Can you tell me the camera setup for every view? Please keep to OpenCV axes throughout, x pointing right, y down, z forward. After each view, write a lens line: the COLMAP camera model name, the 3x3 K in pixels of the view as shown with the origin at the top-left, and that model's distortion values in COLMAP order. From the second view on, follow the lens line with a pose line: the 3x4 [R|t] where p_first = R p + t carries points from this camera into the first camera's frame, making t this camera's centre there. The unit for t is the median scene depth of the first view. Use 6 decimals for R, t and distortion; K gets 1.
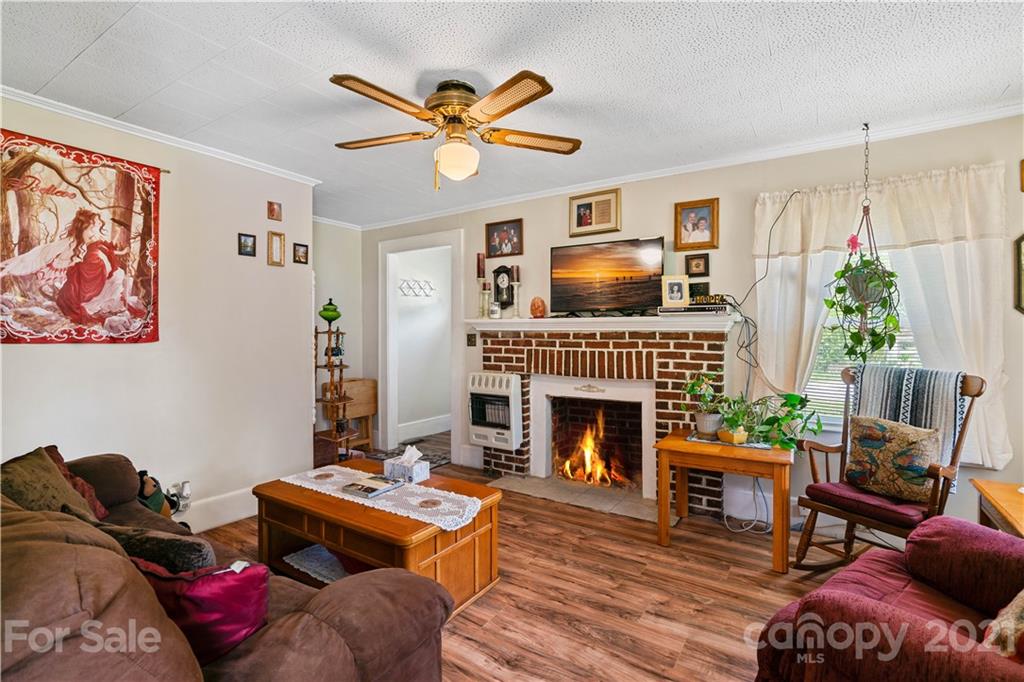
lens RADIAL K [[477.6, 0, 514.7], [0, 477.6, 331.5], [0, 0, 1]] dist [-0.000239, 0.000930]
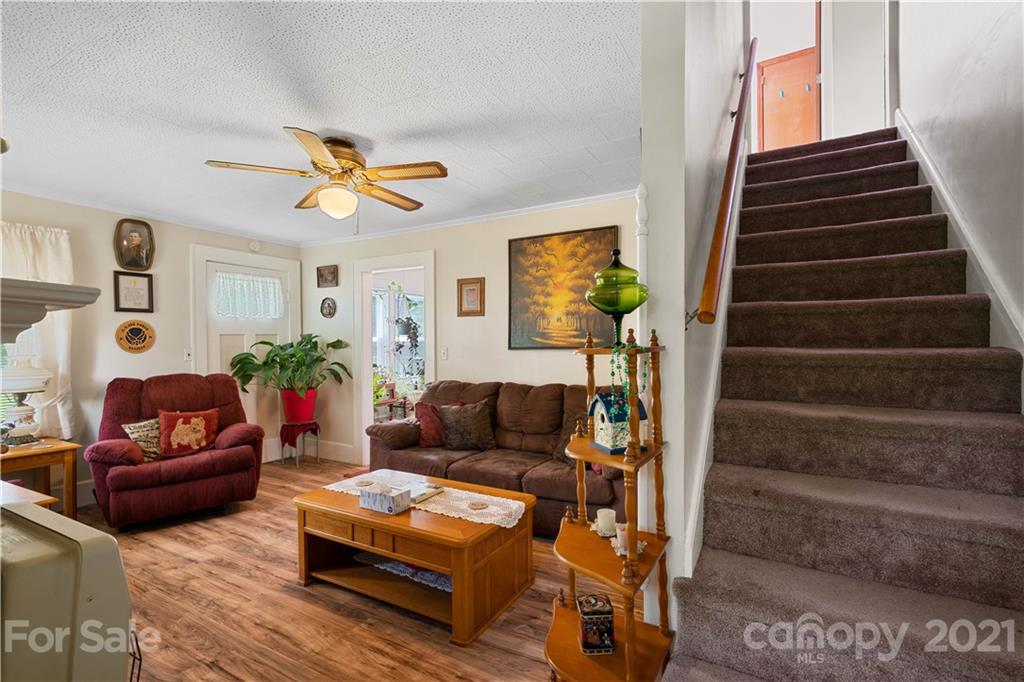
lens RADIAL K [[468.5, 0, 512.2], [0, 468.5, 336.4], [0, 0, 1]] dist [-0.006769, 0.004326]
pose [[-0.998067, 0.004938, -0.061950, -0.341751], [0.005846, 0.999878, -0.014481, -0.005212], [0.061871, -0.014815, -0.997974, 1.583099]]
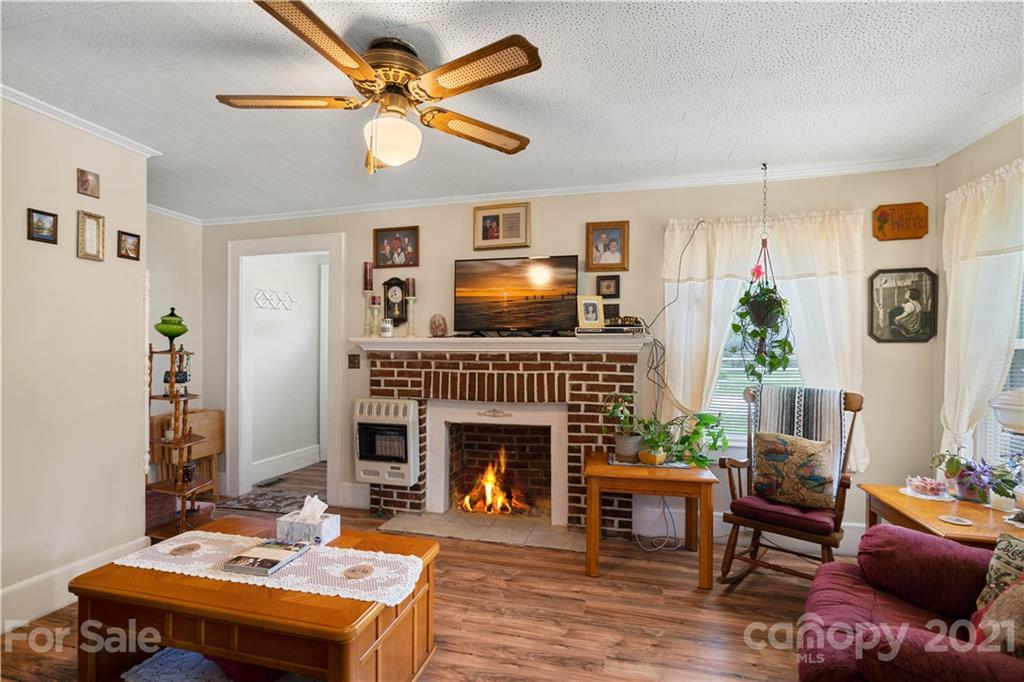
lens RADIAL K [[476.1, 0, 509.4], [0, 476.1, 350.5], [0, 0, 1]] dist [-0.002174, 0.001770]
pose [[0.949295, 0.005841, 0.314334, -0.132756], [-0.005140, 0.999982, -0.003059, -0.001357], [-0.314346, 0.001289, 0.949308, 0.126898]]
